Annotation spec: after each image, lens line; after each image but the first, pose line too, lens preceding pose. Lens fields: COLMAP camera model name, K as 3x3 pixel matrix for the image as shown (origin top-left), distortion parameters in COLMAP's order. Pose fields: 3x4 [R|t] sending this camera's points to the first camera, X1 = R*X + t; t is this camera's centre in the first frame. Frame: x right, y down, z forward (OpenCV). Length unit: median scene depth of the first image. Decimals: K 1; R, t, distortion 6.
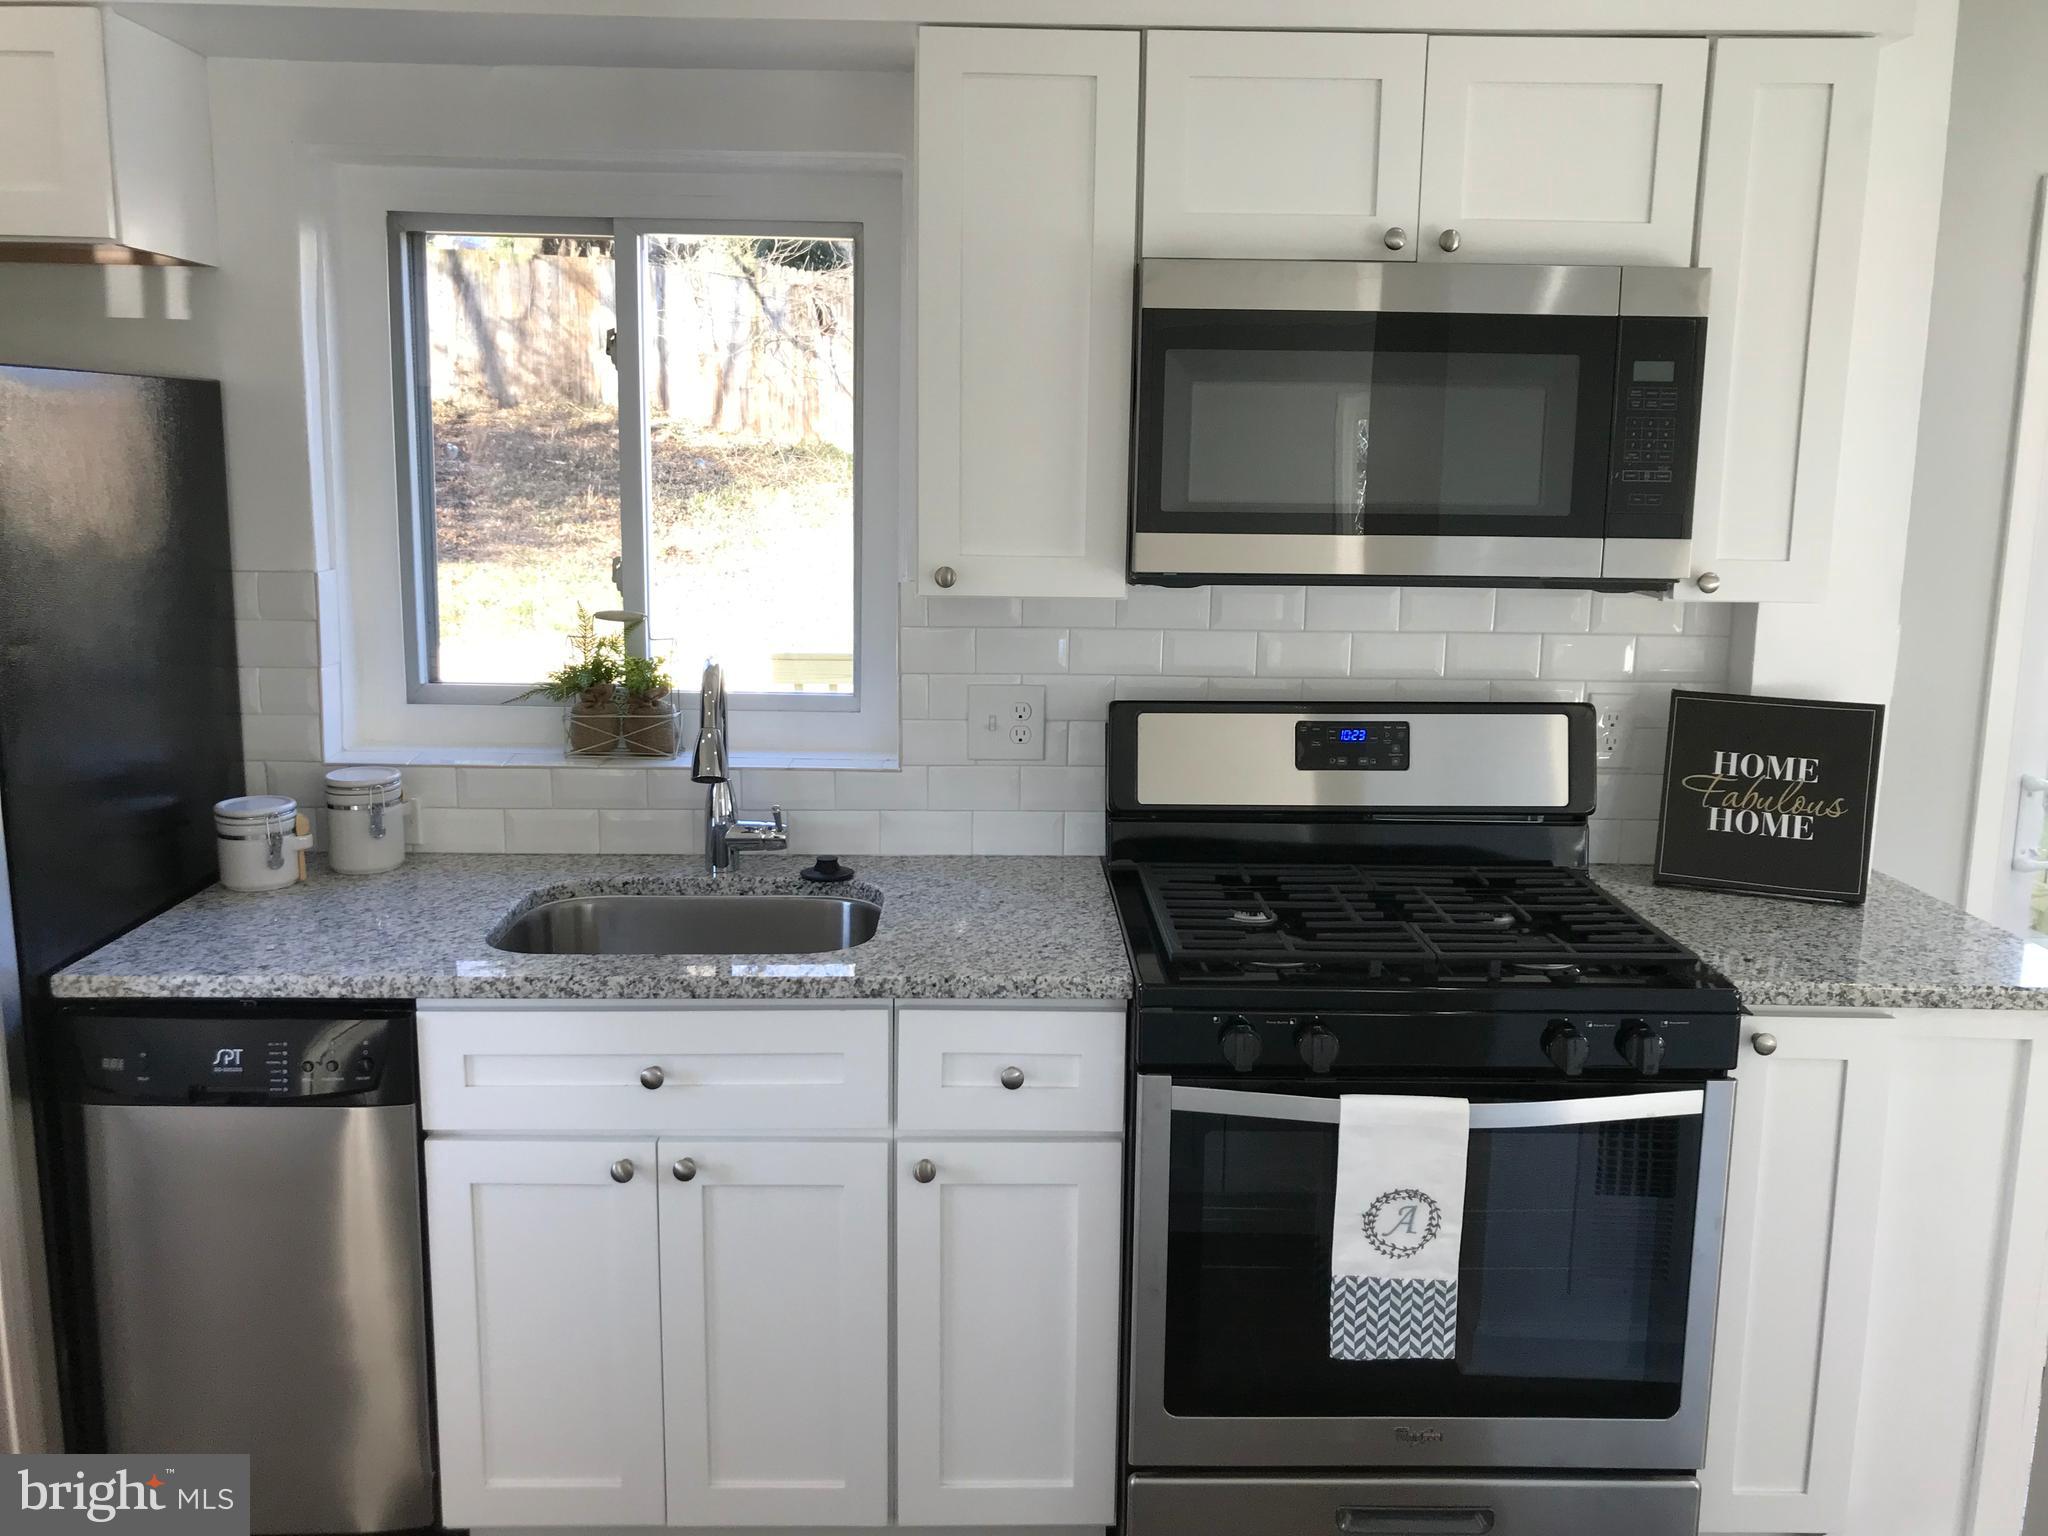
lens RADIAL K [[1685.6, 0, 1034.3], [0, 1685.6, 762.1], [0, 0, 1]] dist [0.042265, -0.044270]
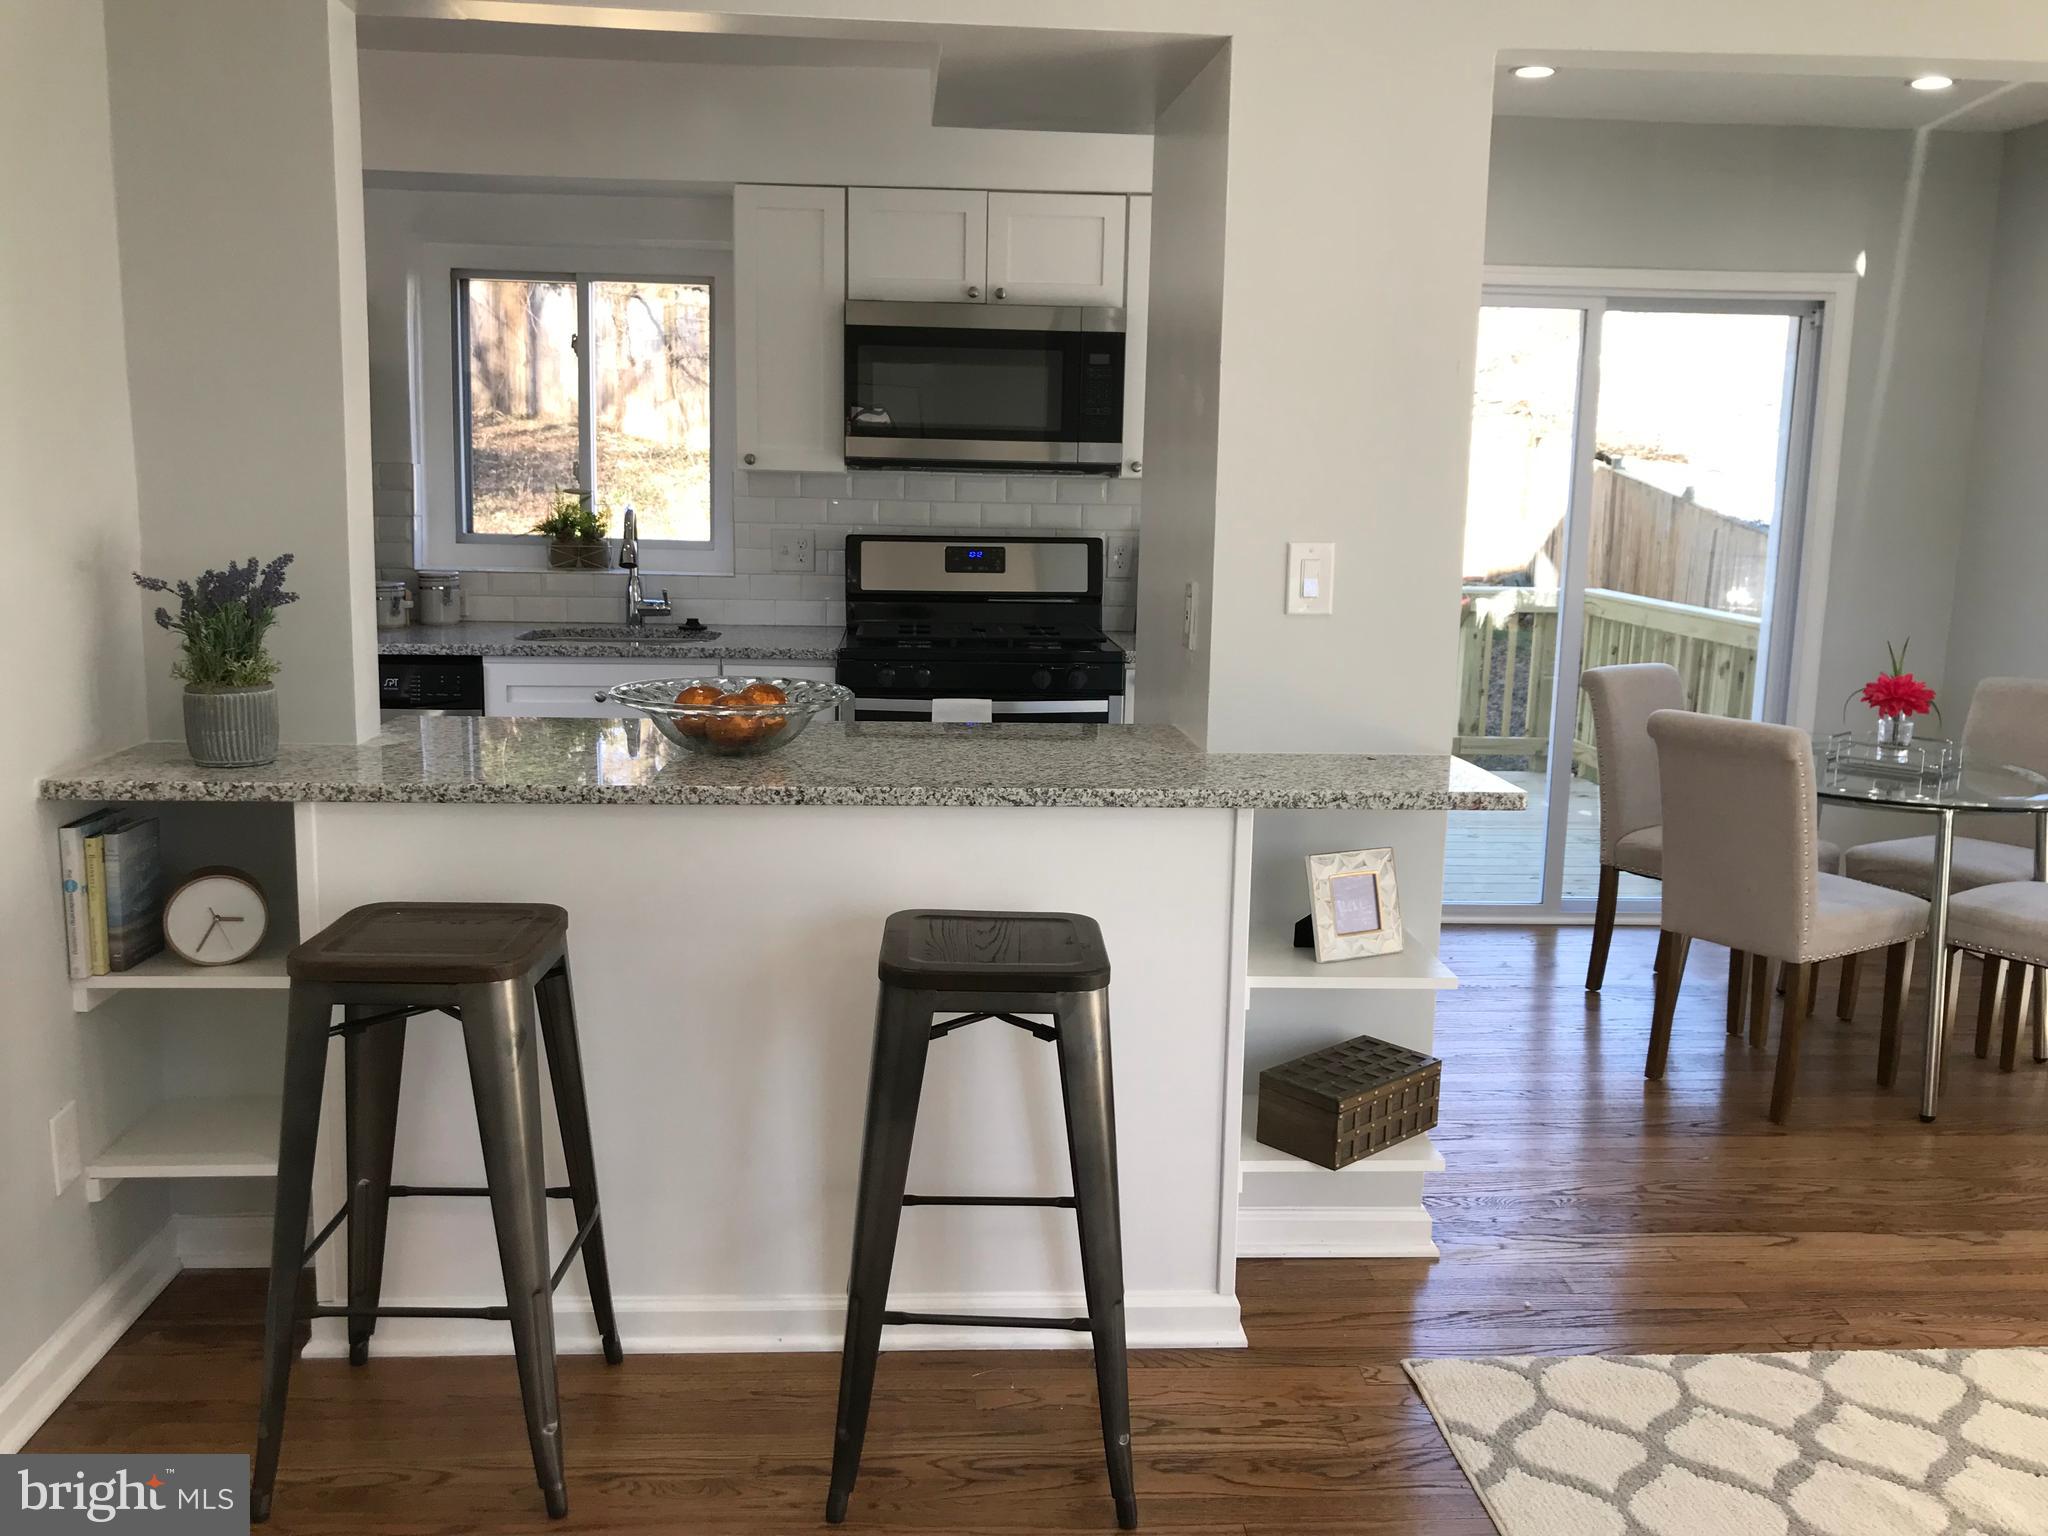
lens RADIAL K [[1685.6, 0, 1016.2], [0, 1685.6, 762.0], [0, 0, 1]] dist [0.042265, -0.044270]
pose [[0.999257, 0.002017, 0.038477, 0.179820], [-0.001405, 0.999872, -0.015931, 0.270517], [-0.038504, 0.015865, 0.999132, -0.960978]]
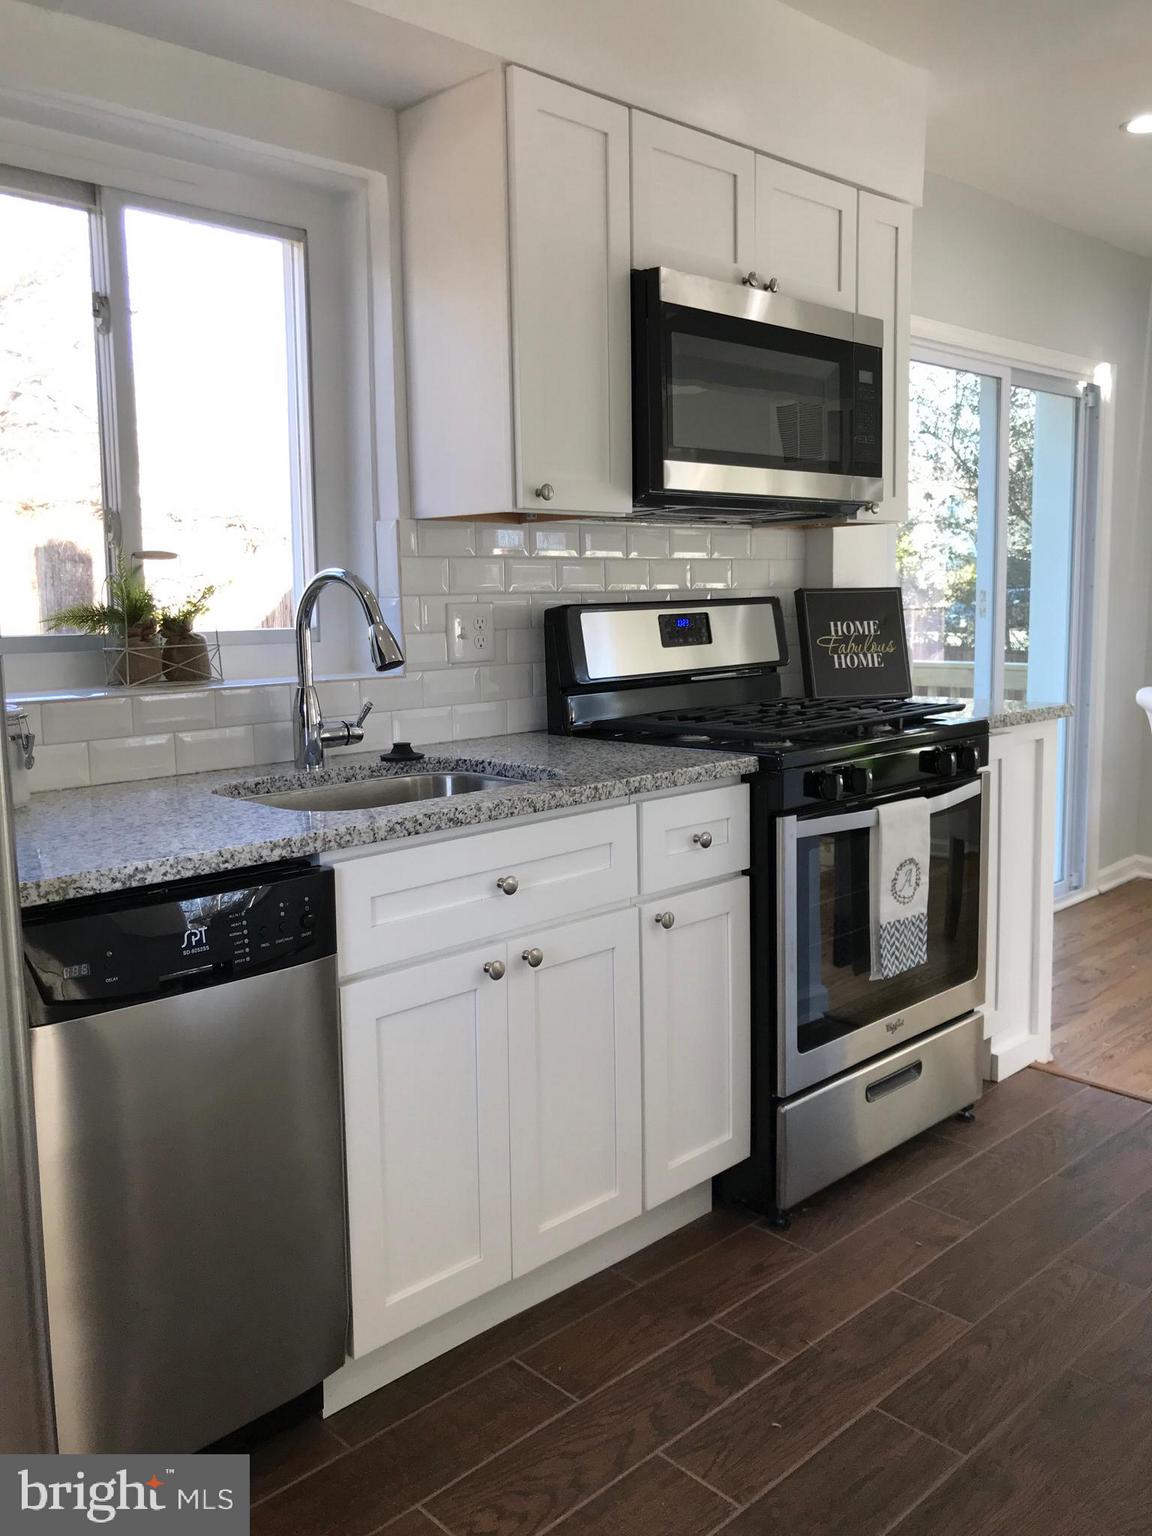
lens RADIAL K [[1264.2, 0, 589.7], [0, 1264.2, 760.7], [0, 0, 1]] dist [0.042265, -0.044270]
pose [[0.723367, -0.118088, 0.680291, -0.712086], [0.156302, 0.987695, 0.005249, 0.094908], [-0.672540, 0.102534, 0.732923, 0.277603]]
